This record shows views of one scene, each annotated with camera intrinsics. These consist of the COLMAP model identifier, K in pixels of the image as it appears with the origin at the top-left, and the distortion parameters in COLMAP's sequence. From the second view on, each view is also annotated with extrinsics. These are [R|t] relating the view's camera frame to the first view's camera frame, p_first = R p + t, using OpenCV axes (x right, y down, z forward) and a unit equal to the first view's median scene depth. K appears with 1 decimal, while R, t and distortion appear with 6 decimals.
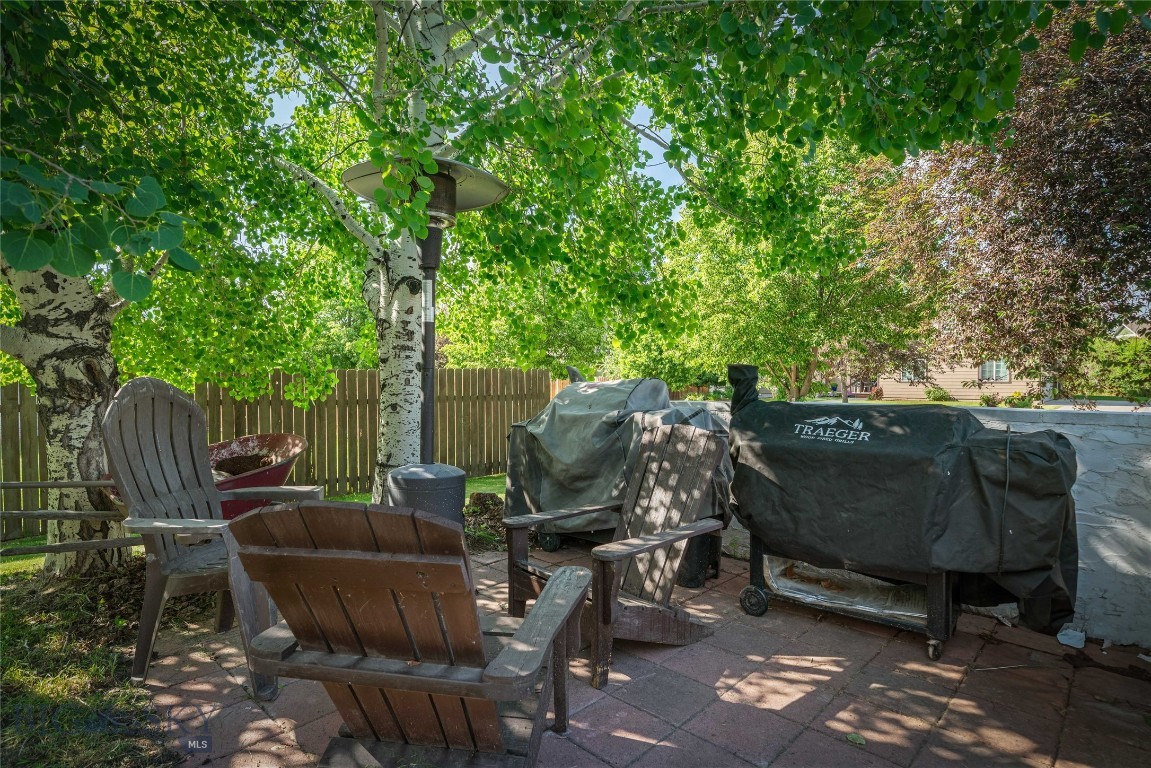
lens RADIAL K [[588.2, 0, 575.5], [0, 588.2, 384.0], [0, 0, 1]] dist [0.000060, 0.000158]
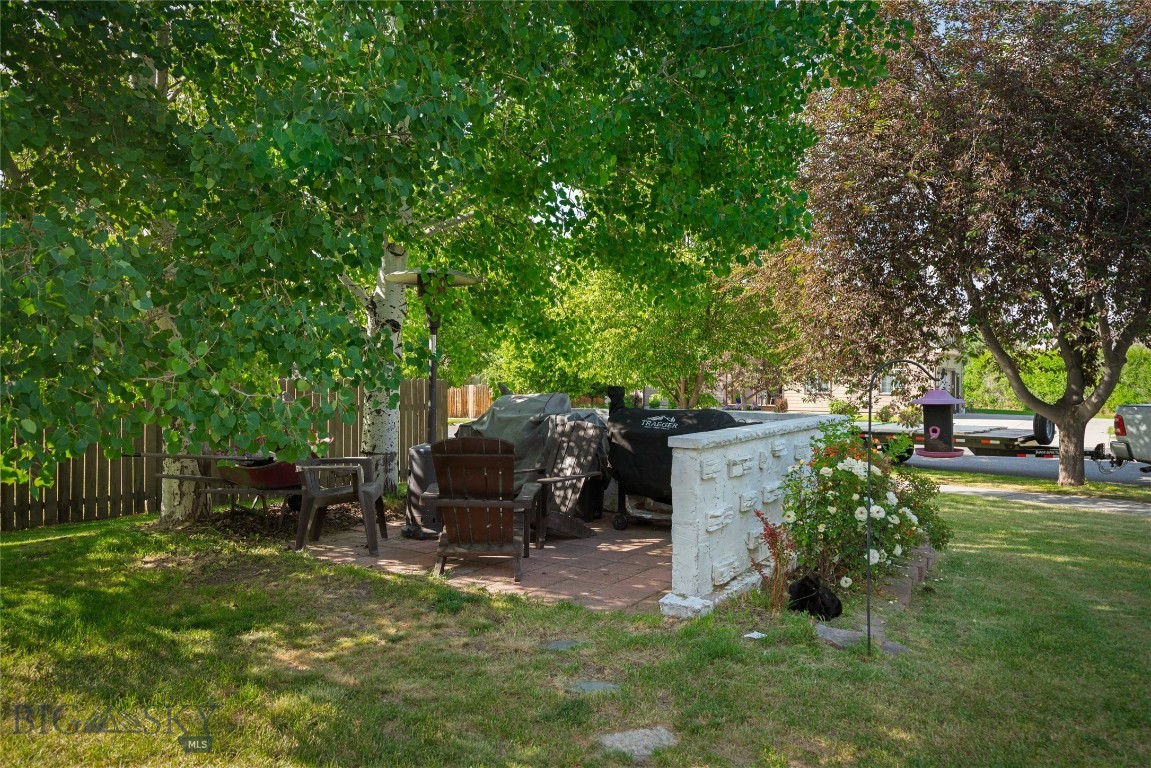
lens RADIAL K [[795.6, 0, 575.5], [0, 795.6, 384.0], [0, 0, 1]] dist [-0.000294, -0.000181]
pose [[0.982882, 0.010731, 0.183926, -0.204438], [-0.008838, 0.999899, -0.011111, -0.010311], [-0.184026, 0.009296, 0.982877, -0.996185]]
